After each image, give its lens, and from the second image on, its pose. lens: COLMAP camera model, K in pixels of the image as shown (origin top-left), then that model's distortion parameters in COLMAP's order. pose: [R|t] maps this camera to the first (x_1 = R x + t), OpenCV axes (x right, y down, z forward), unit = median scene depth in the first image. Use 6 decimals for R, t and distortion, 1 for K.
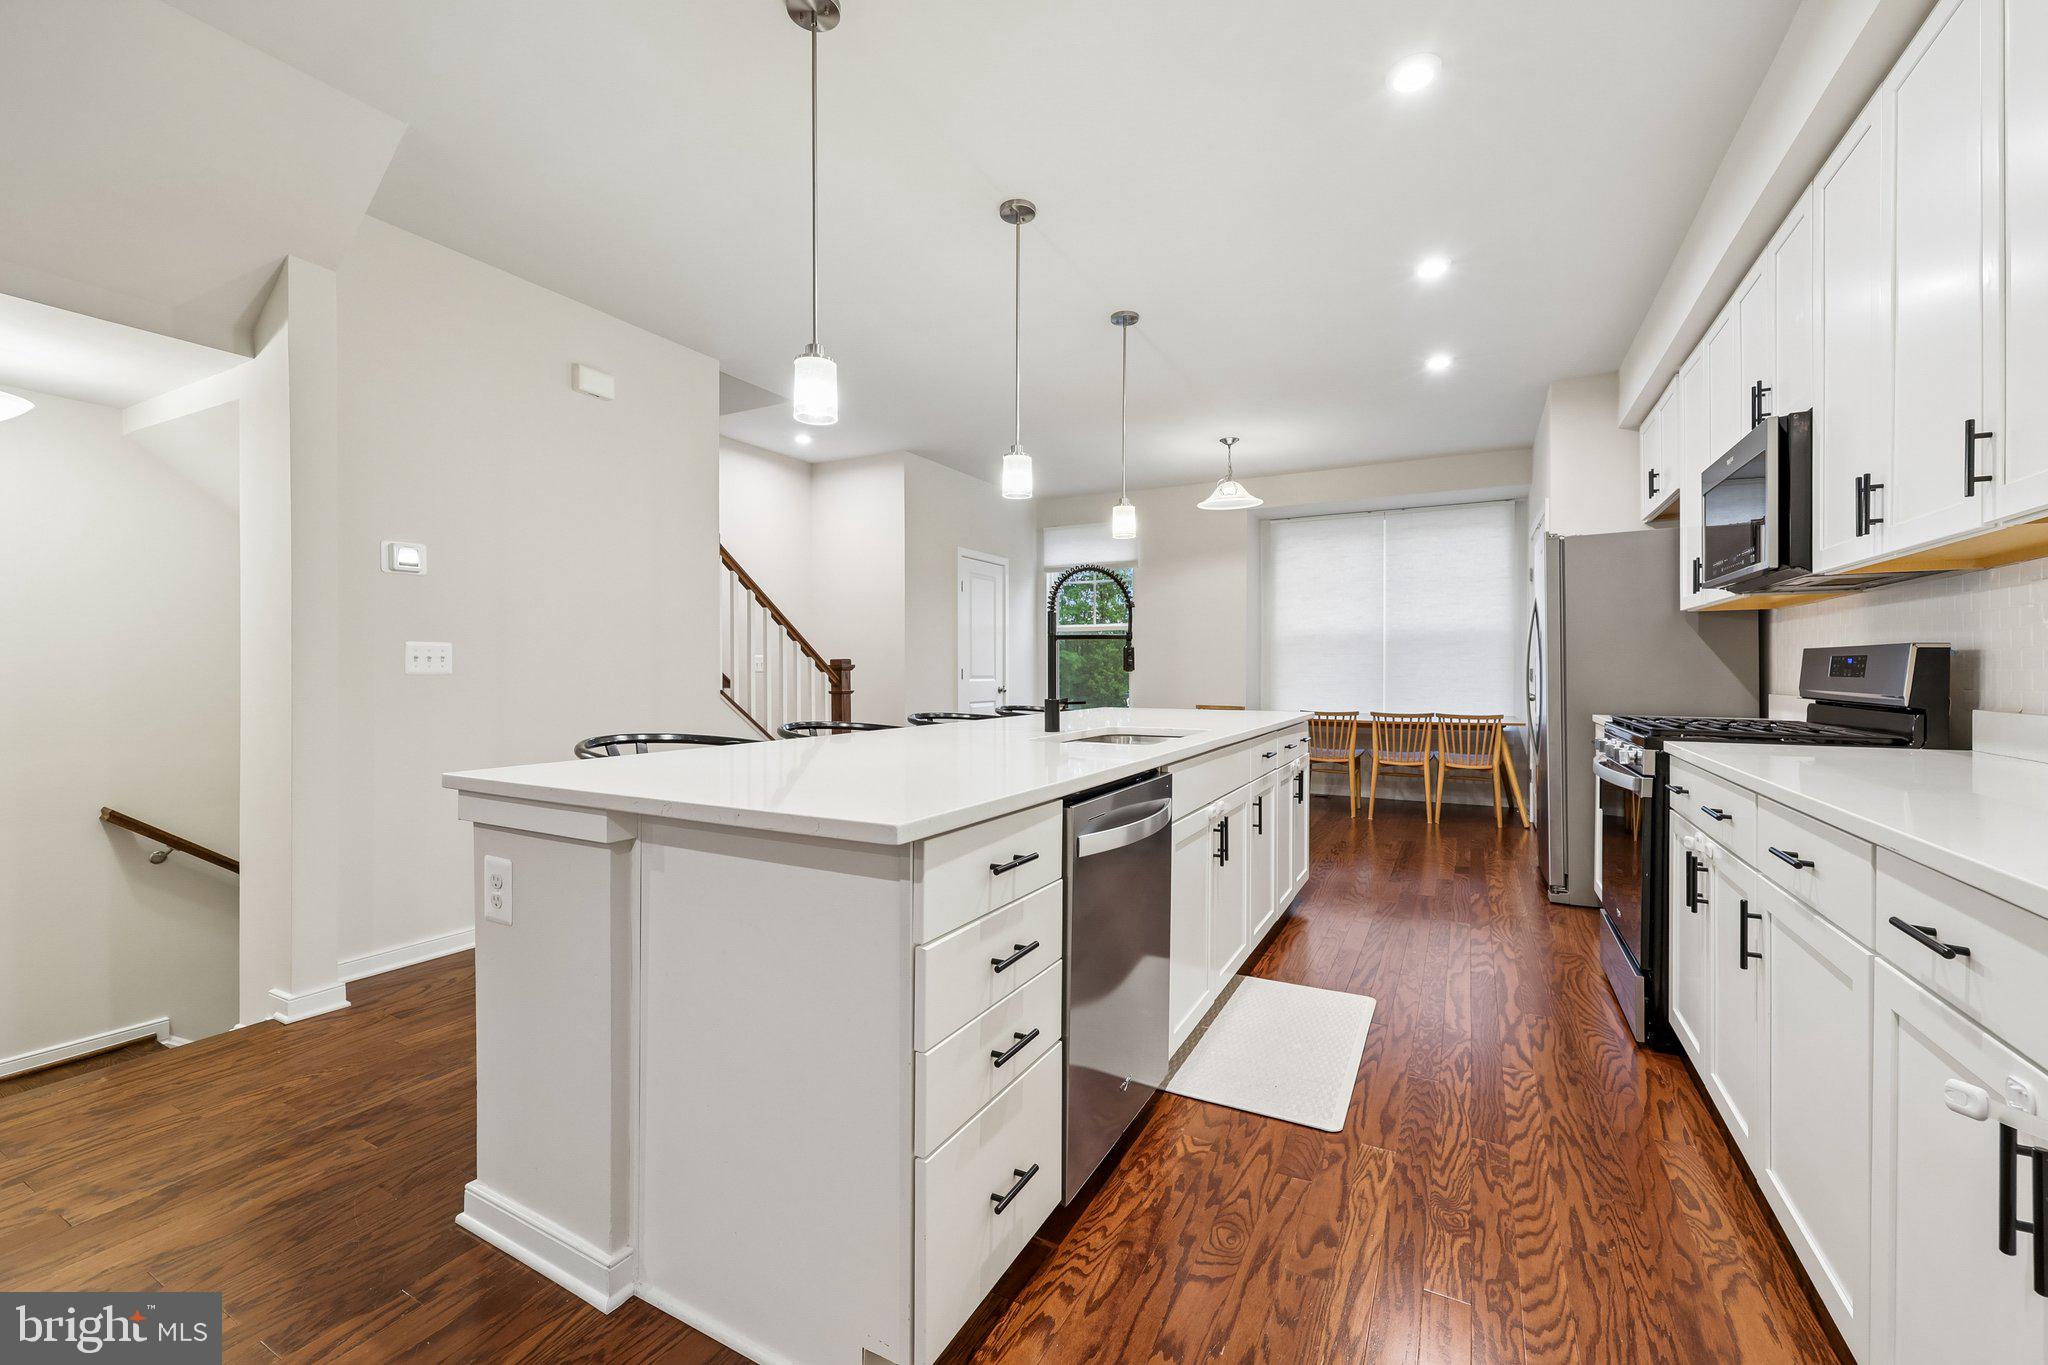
lens RADIAL K [[826.2, 0, 1030.0], [0, 826.2, 673.2], [0, 0, 1]] dist [-0.000474, -0.000078]
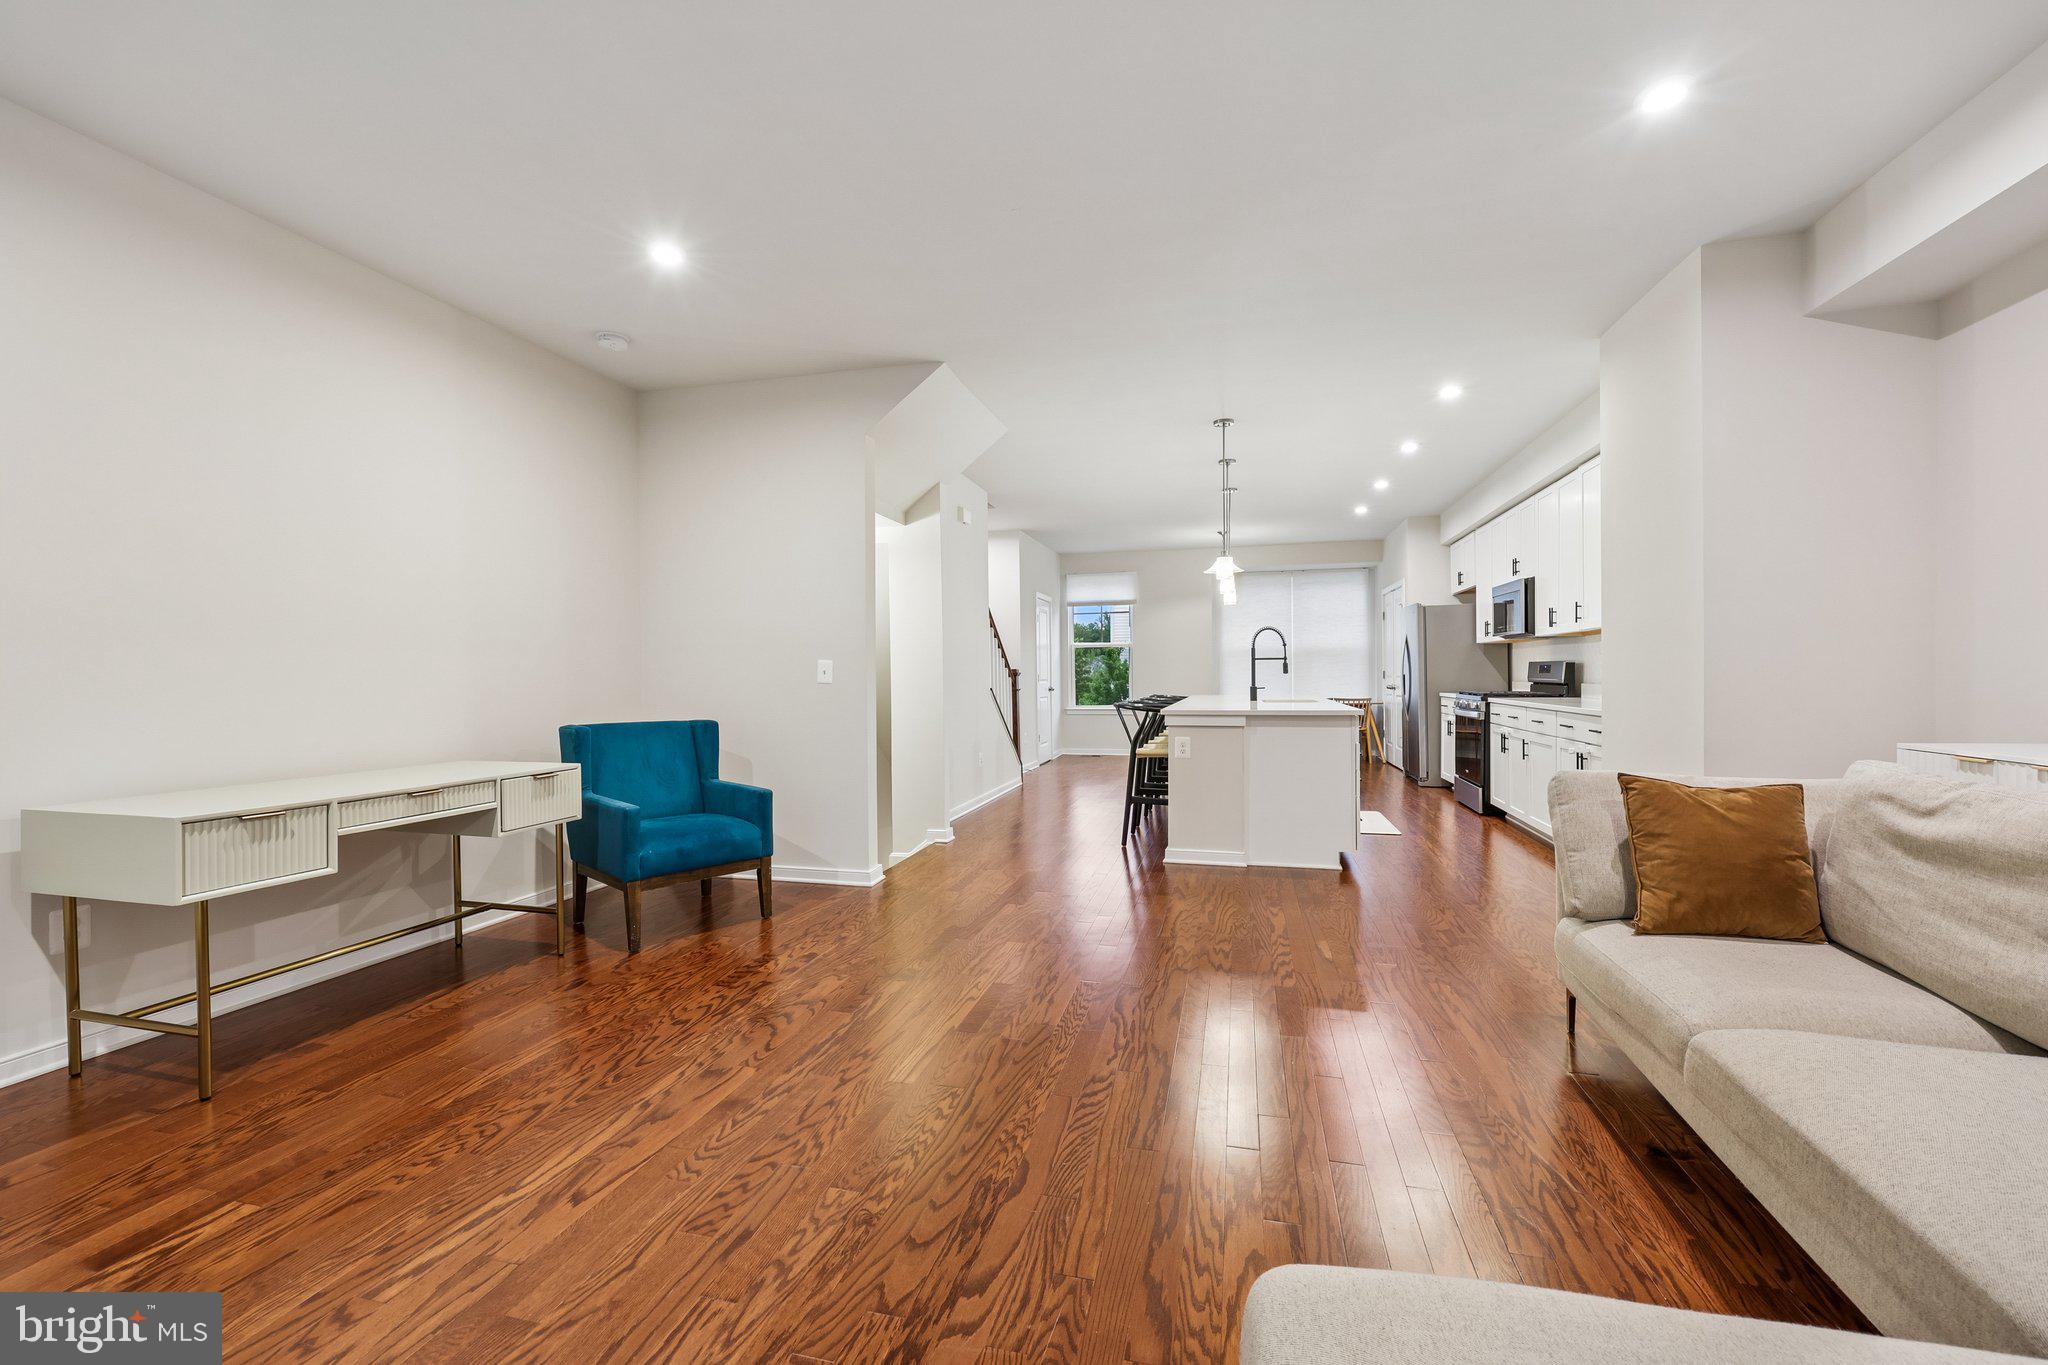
lens RADIAL K [[825.1, 0, 1037.9], [0, 825.1, 683.8], [0, 0, 1]] dist [-0.000068, -0.000083]
pose [[0.969447, -0.013865, 0.244910, -1.182488], [0.012549, 0.999897, 0.006933, 0.001028], [-0.244981, -0.003648, 0.969521, -1.118749]]
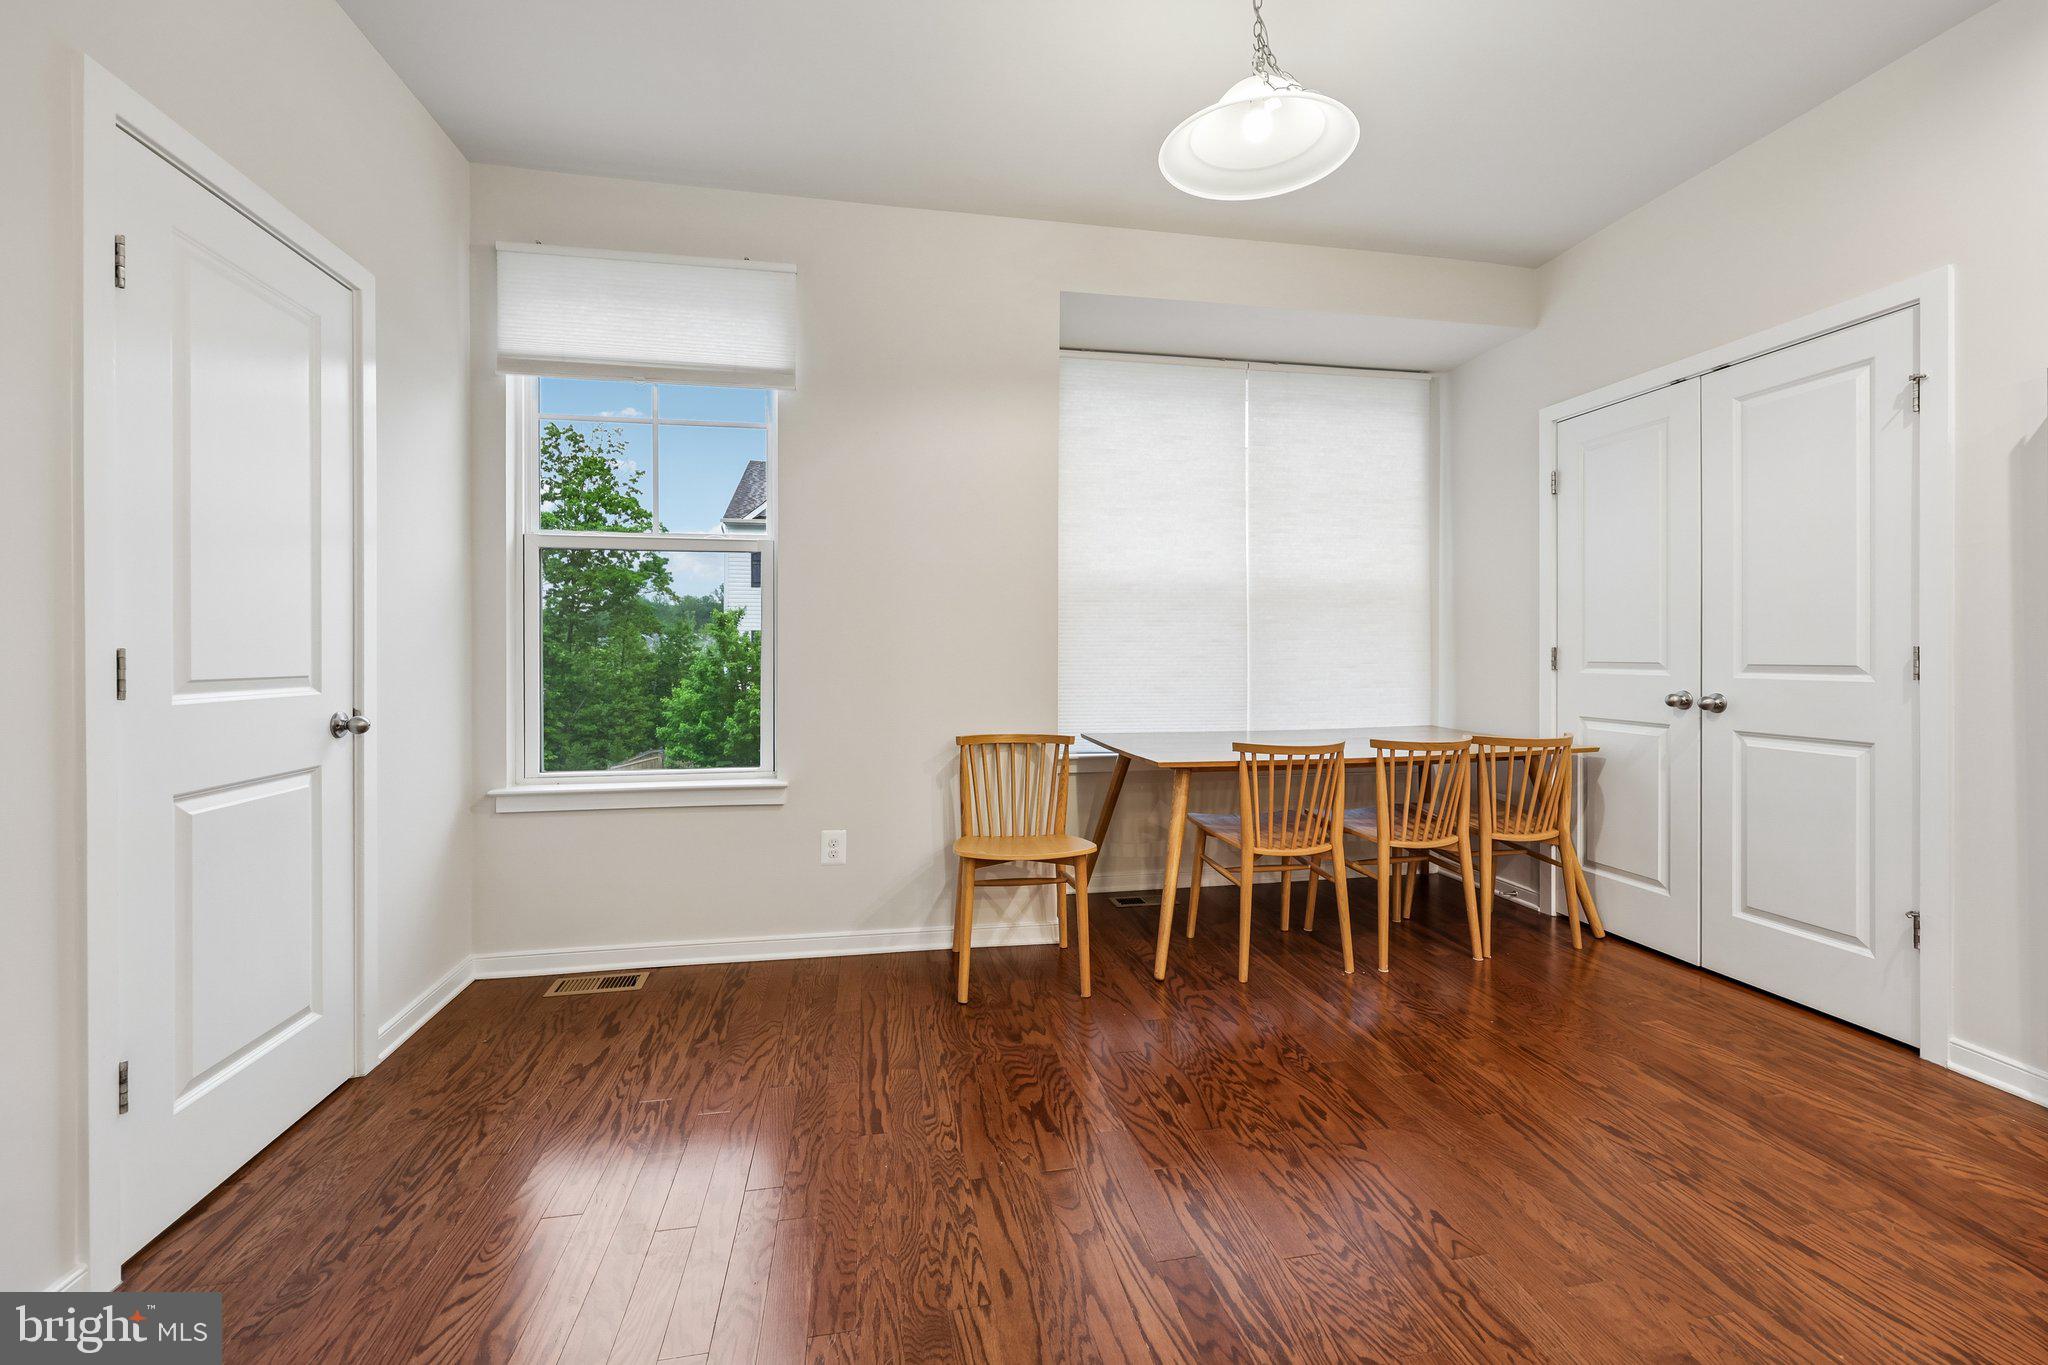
lens RADIAL K [[839.3, 0, 1026.0], [0, 839.3, 656.3], [0, 0, 1]] dist [-0.000508, -0.000021]
pose [[0.779902, -0.005591, 0.625877, -0.095978], [0.004763, 0.999984, 0.002997, -0.009611], [-0.625884, 0.000644, 0.779916, 1.834114]]
